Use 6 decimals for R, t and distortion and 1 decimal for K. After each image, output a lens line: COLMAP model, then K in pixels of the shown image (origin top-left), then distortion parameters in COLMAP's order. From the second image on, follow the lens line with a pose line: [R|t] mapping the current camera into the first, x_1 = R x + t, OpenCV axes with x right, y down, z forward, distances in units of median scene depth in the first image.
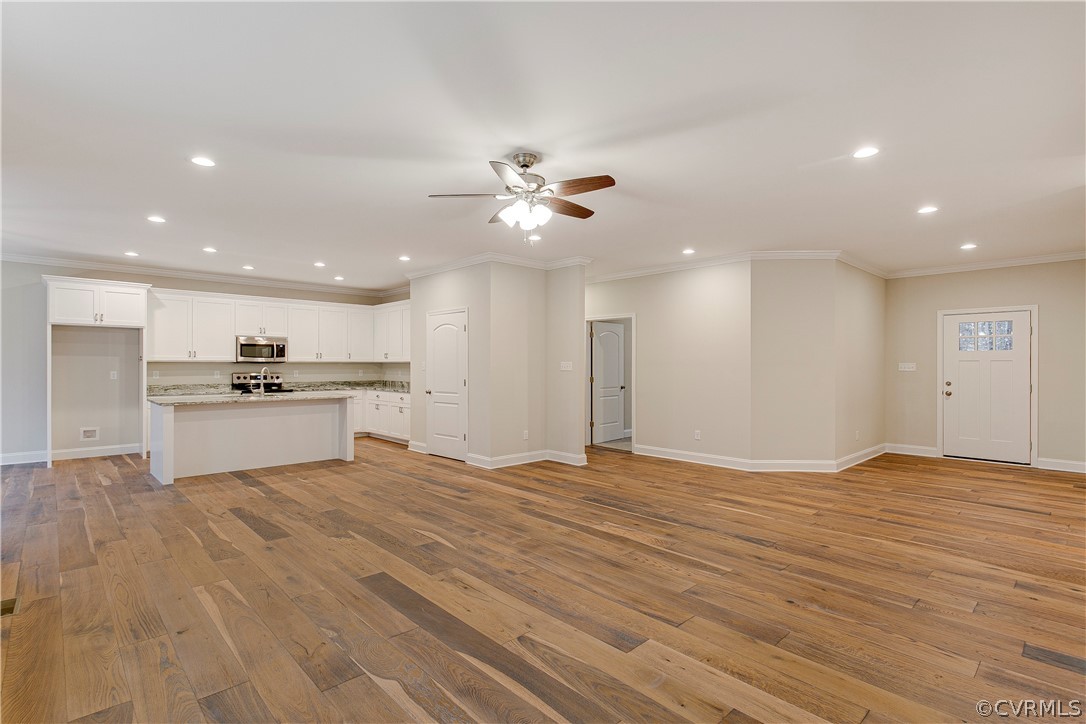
lens RADIAL K [[520.3, 0, 543.0], [0, 520.3, 362.0], [0, 0, 1]] dist [0.002238, 0.000051]
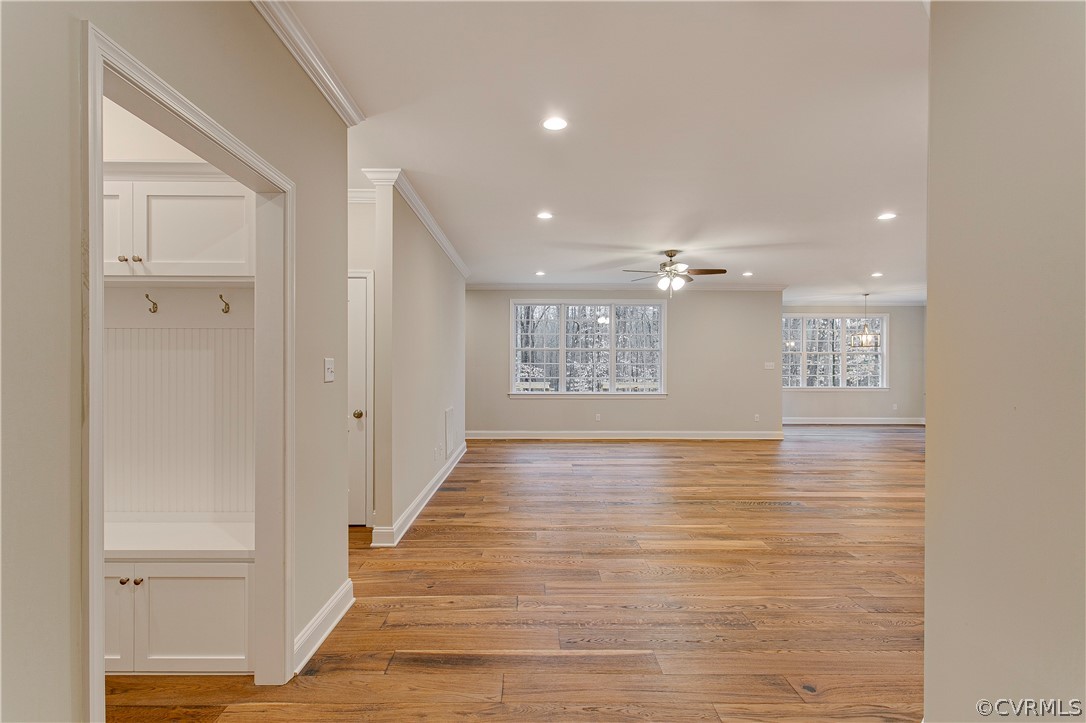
lens RADIAL K [[537.0, 0, 543.0], [0, 537.0, 361.5], [0, 0, 1]] dist [-0.003466, -0.000407]
pose [[-0.670819, -0.006016, -0.741597, 1.574960], [-0.001736, 0.999977, -0.006542, 0.005051], [0.741619, -0.003101, -0.670814, 1.824188]]
